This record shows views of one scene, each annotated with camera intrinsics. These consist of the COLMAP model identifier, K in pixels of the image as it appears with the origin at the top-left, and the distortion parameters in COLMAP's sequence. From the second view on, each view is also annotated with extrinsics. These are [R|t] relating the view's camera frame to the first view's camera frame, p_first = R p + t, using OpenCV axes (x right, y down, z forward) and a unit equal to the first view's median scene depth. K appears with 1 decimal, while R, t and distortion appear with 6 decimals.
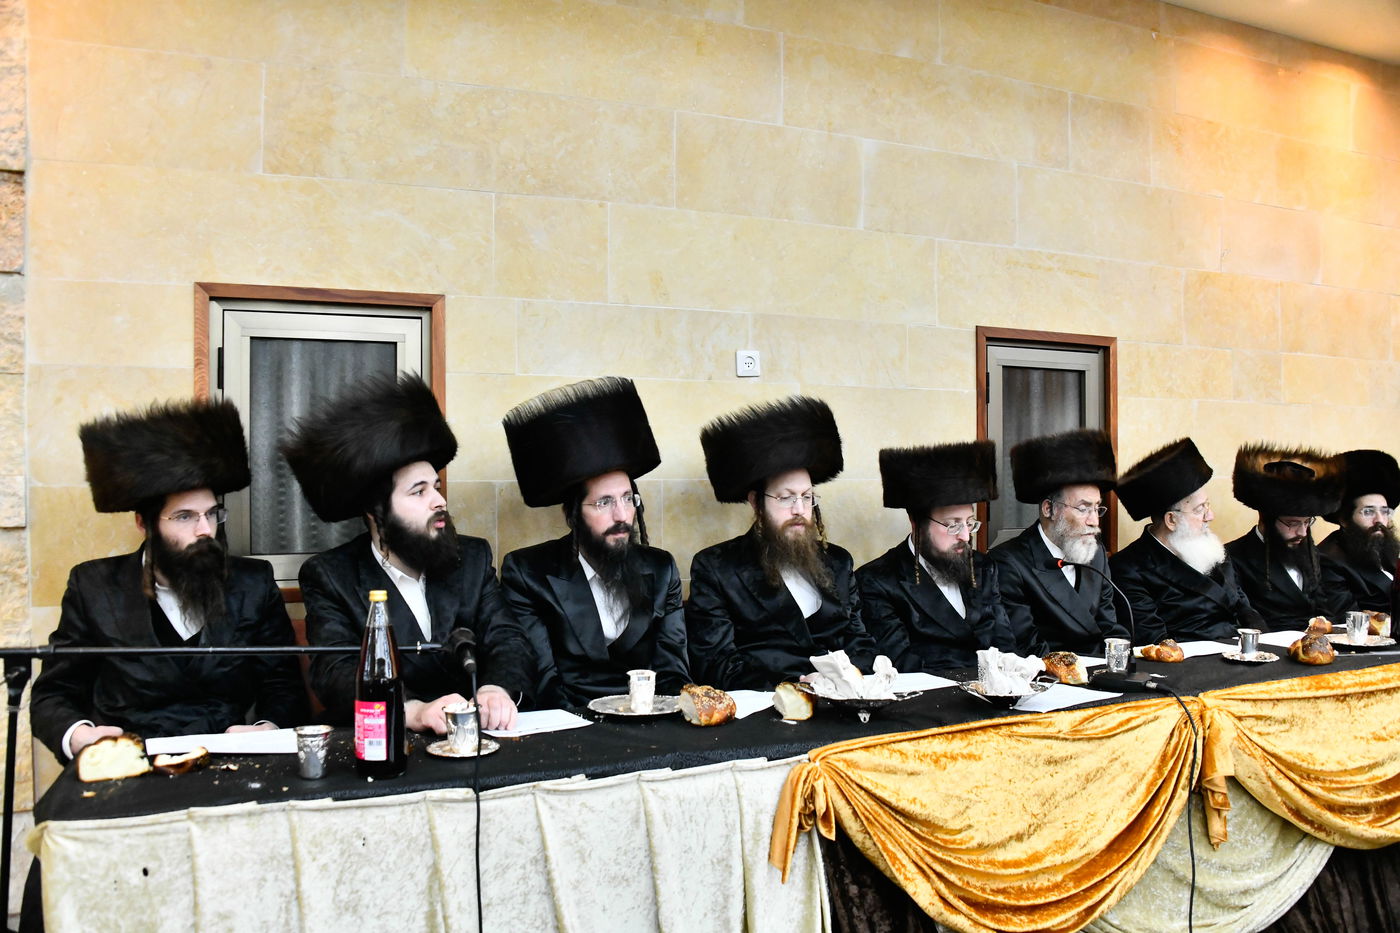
lens RADIAL K [[1166.5, 0, 726.7], [0, 1166.5, 483.7], [0, 0, 1]] dist [-0.147601, 0.086145]
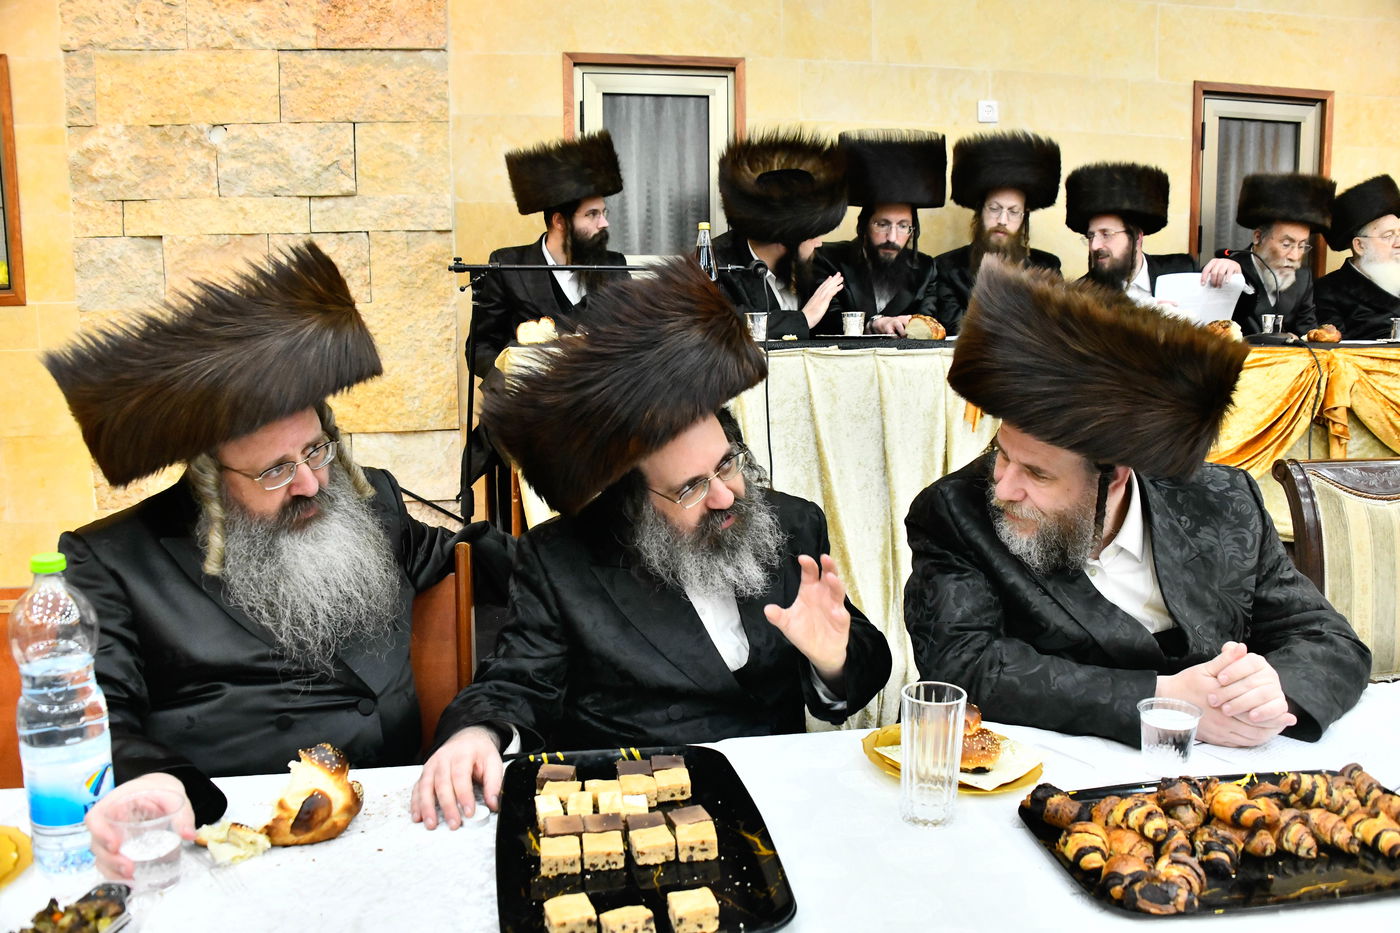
lens RADIAL K [[1166.5, 0, 699.9], [0, 1166.5, 503.0], [0, 0, 1]] dist [-0.147601, 0.086145]
pose [[0.963106, 0.040317, -0.266084, 0.068394], [-0.000486, 0.988974, 0.148089, 0.139139], [0.269120, -0.142496, 0.952507, -0.307248]]
